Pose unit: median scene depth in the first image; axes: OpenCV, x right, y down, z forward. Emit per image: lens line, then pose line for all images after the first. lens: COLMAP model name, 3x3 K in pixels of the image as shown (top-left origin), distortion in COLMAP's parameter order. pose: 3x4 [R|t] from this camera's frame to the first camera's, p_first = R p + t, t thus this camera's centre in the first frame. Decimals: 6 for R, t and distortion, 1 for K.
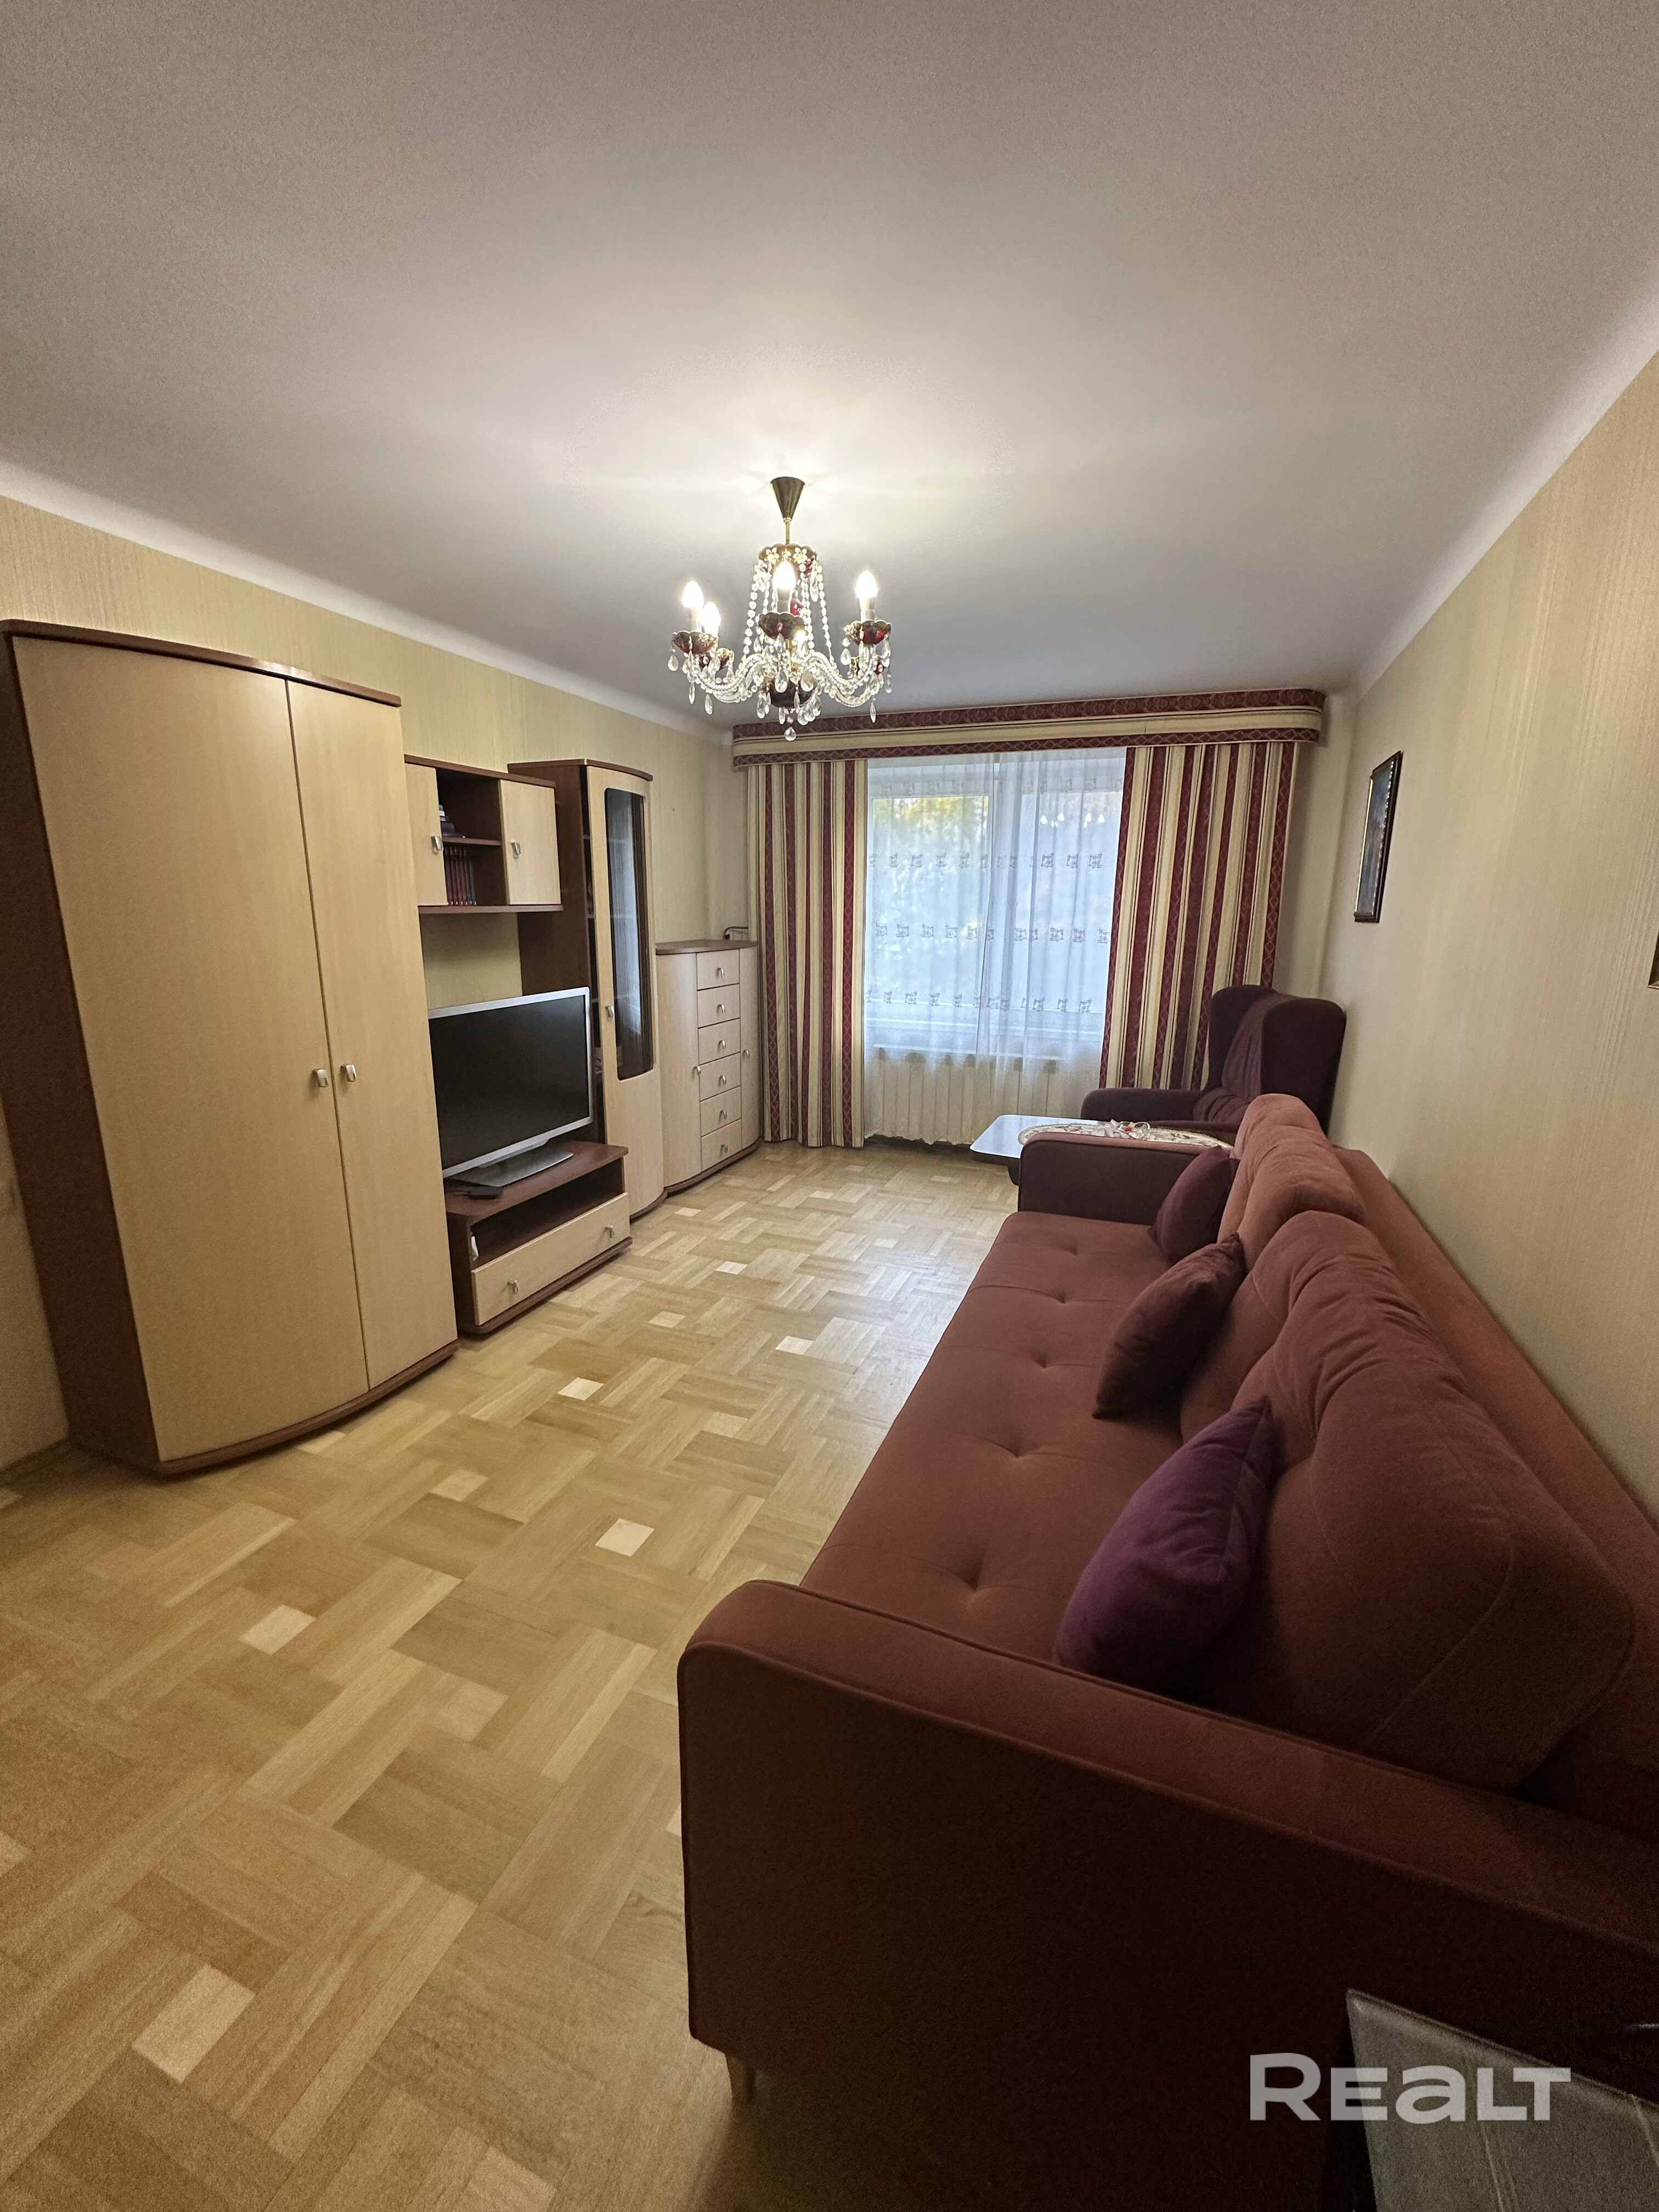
lens RADIAL K [[884.7, 0, 828.9], [0, 884.7, 1105.6], [0, 0, 1]] dist [0.000560, 0.000032]
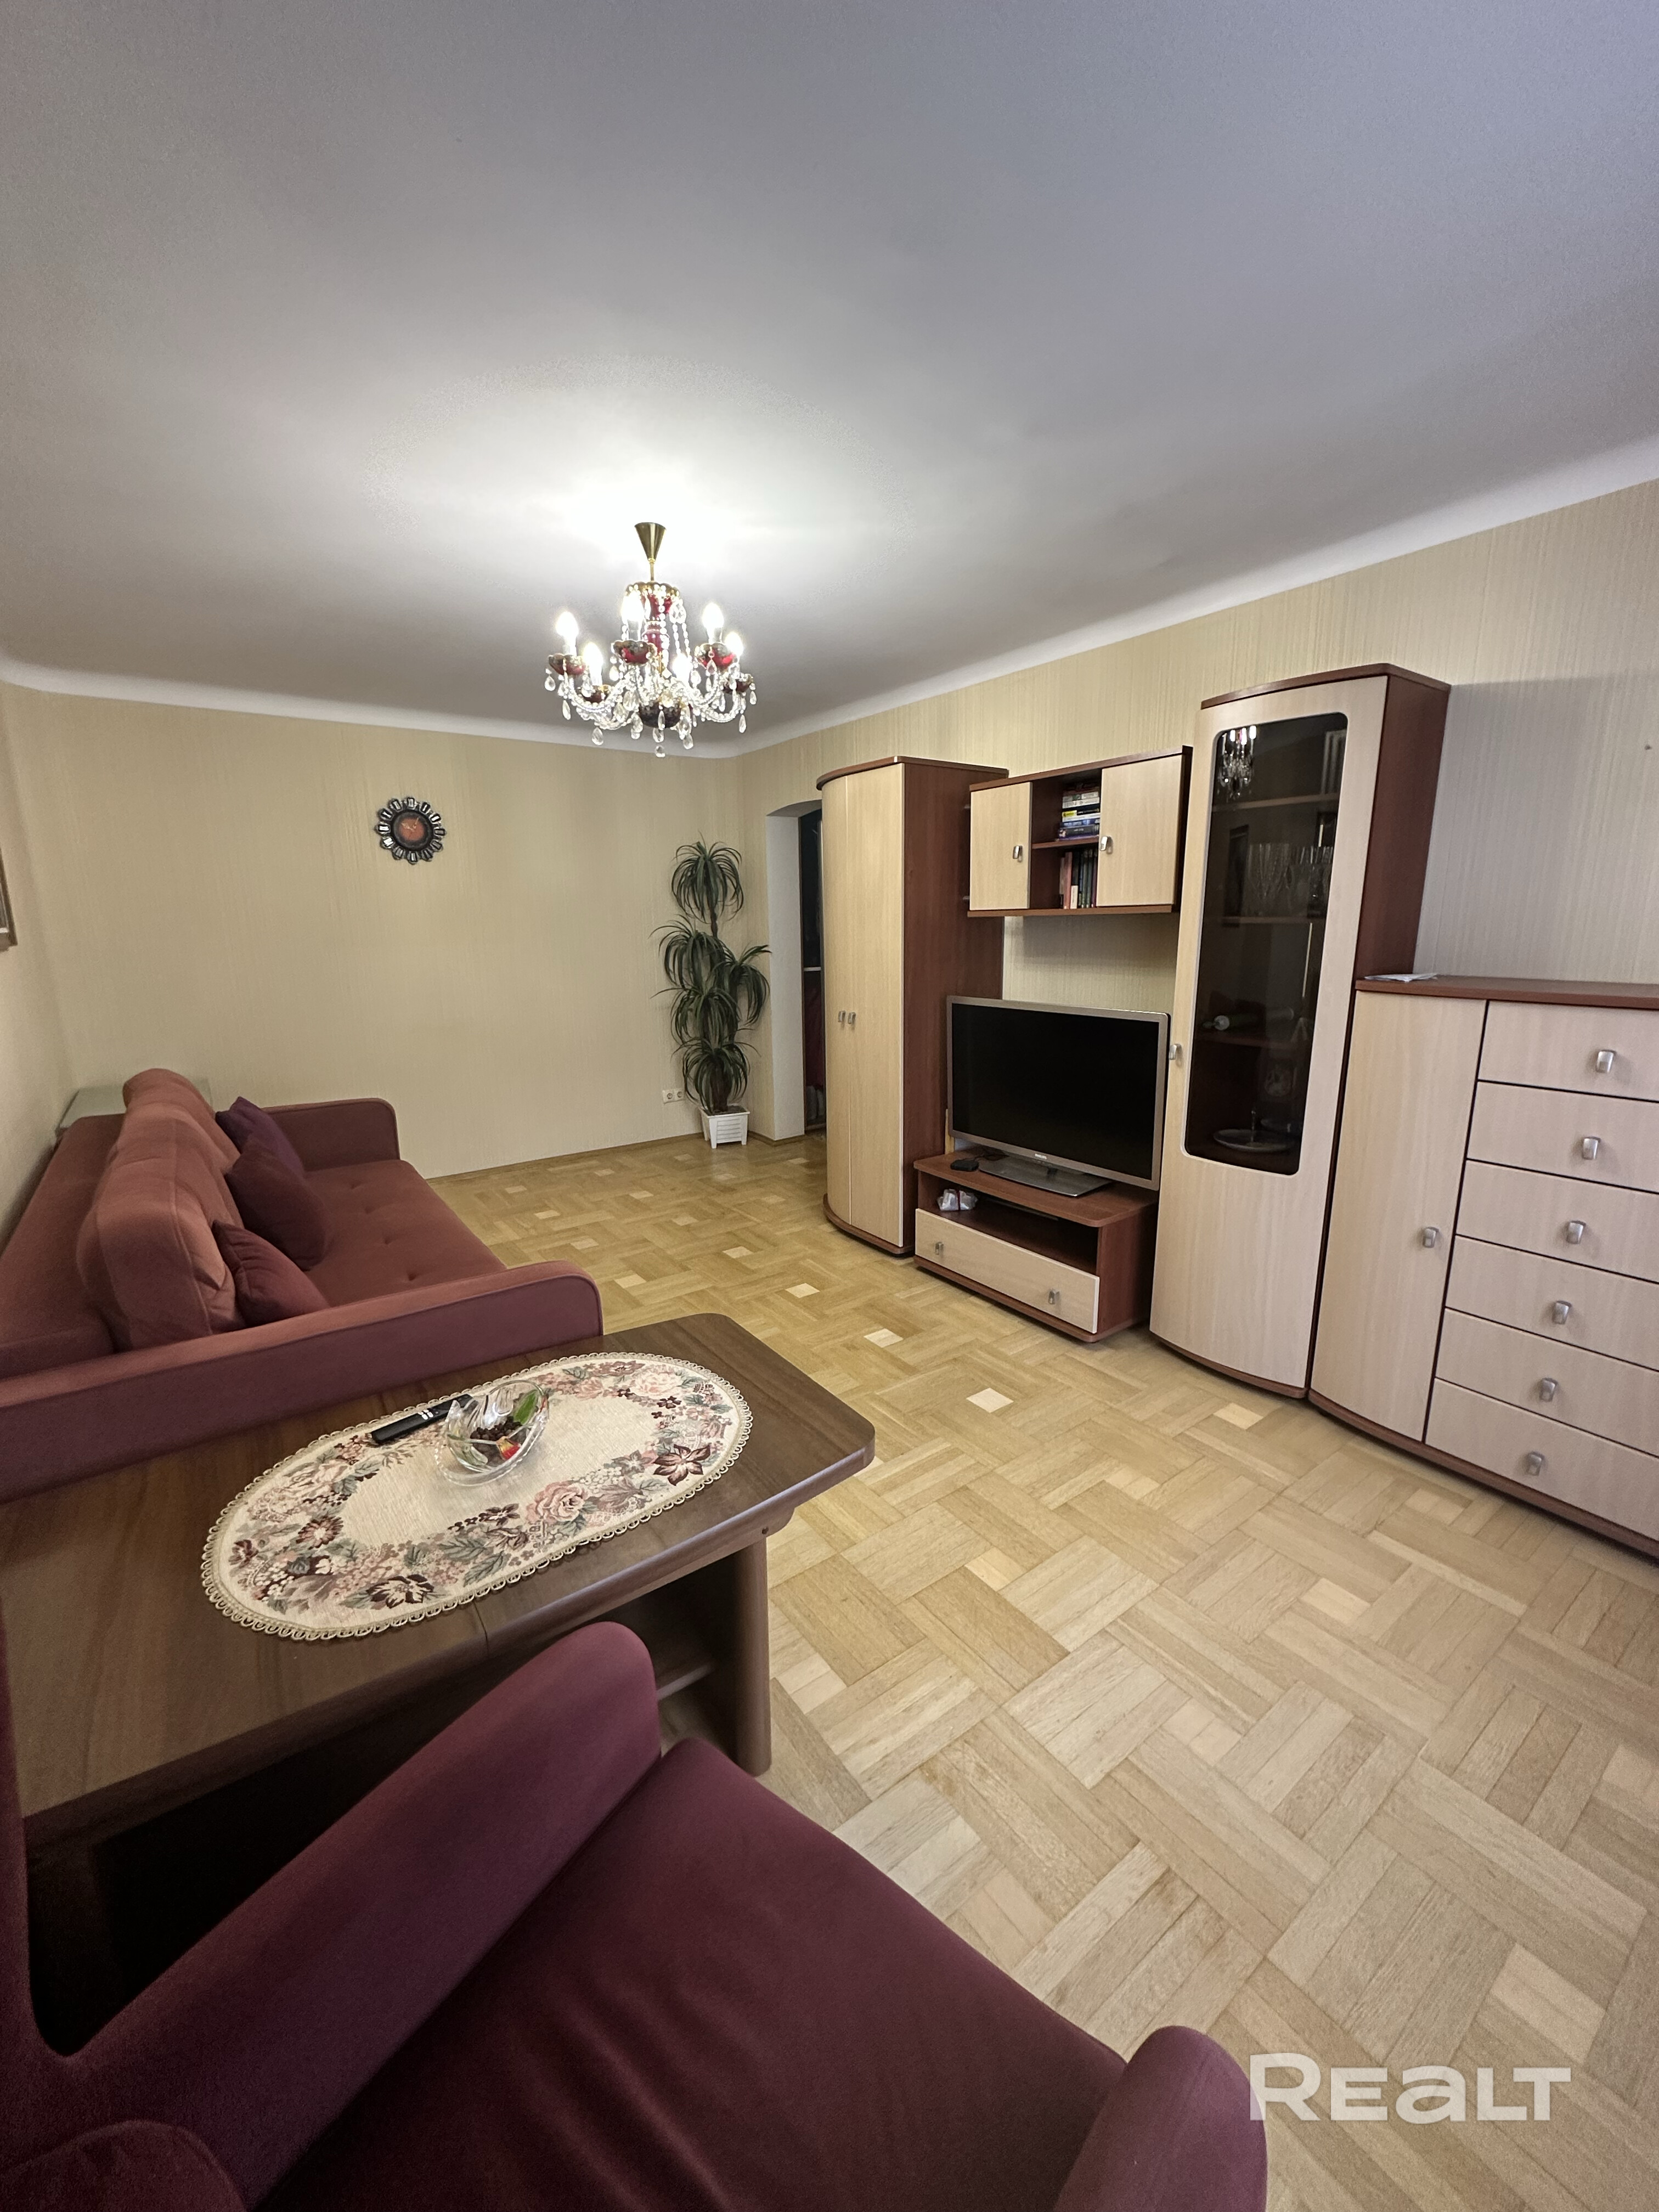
lens RADIAL K [[884.7, 0, 831.9], [0, 884.7, 1106.8], [0, 0, 1]] dist [0.000560, 0.000032]
pose [[-0.539494, 0.177505, -0.823067, 0.571880], [-0.179866, 0.930665, 0.318606, -0.277753], [0.822554, 0.319928, -0.470161, 1.273245]]
